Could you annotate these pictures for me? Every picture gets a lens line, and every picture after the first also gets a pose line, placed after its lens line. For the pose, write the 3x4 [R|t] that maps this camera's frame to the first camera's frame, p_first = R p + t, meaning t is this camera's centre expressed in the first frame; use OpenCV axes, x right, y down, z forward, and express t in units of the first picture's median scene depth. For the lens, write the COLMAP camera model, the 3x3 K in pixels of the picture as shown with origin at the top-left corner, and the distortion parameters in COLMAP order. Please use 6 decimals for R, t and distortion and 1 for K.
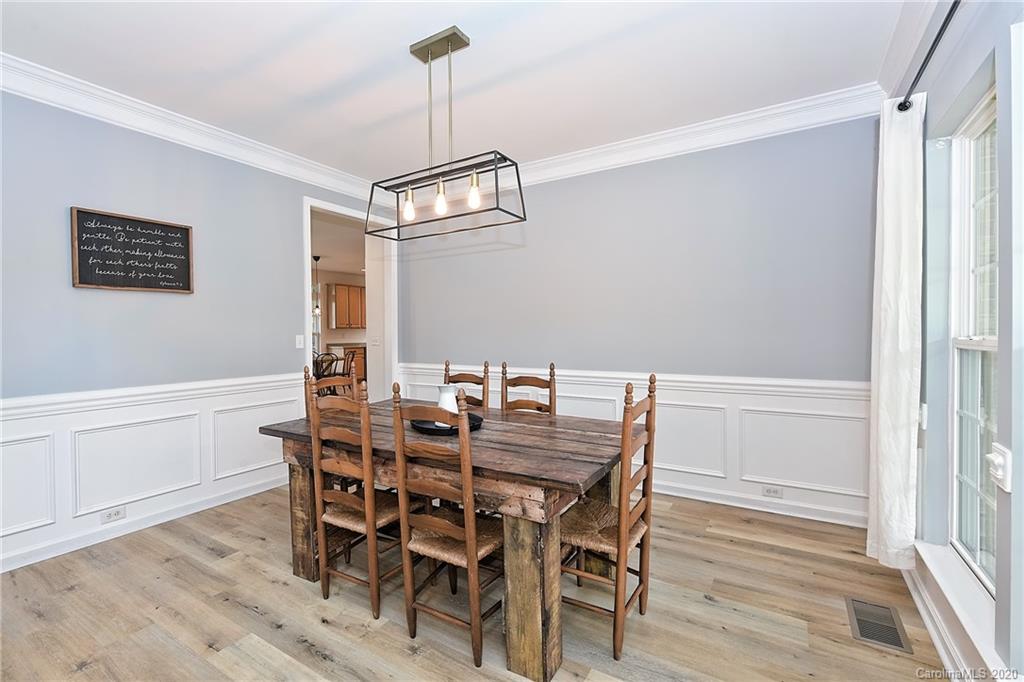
lens RADIAL K [[432.3, 0, 505.0], [0, 432.3, 344.1], [0, 0, 1]] dist [-0.000956, -0.009054]
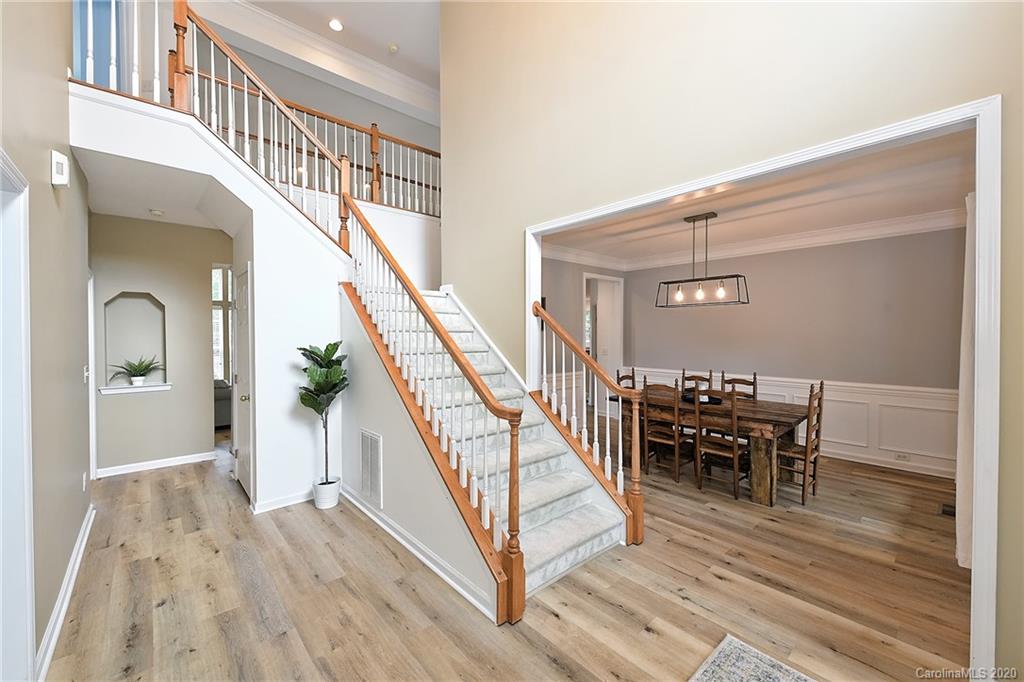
lens RADIAL K [[396.7, 0, 512.0], [0, 396.7, 341.0], [0, 0, 1]] dist [-0.000732, -0.000528]
pose [[0.960643, 0.010960, -0.277569, -0.530838], [-0.013082, 0.999898, -0.005795, -0.086568], [0.277477, 0.009199, 0.960688, -1.183597]]
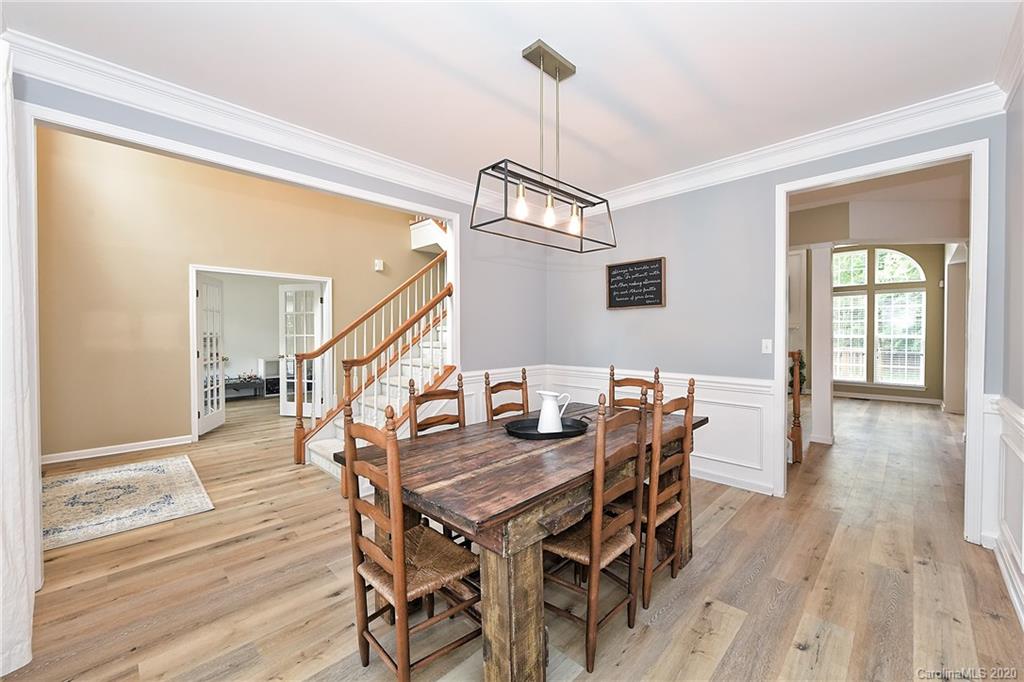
lens RADIAL K [[411.4, 0, 512.0], [0, 411.4, 341.0], [0, 0, 1]] dist [-0.002341, -0.000368]
pose [[-0.221857, 0.034980, -0.974451, 0.956818], [-0.011393, 0.999195, 0.038463, -0.047164], [0.975013, 0.019635, -0.221280, 1.366284]]
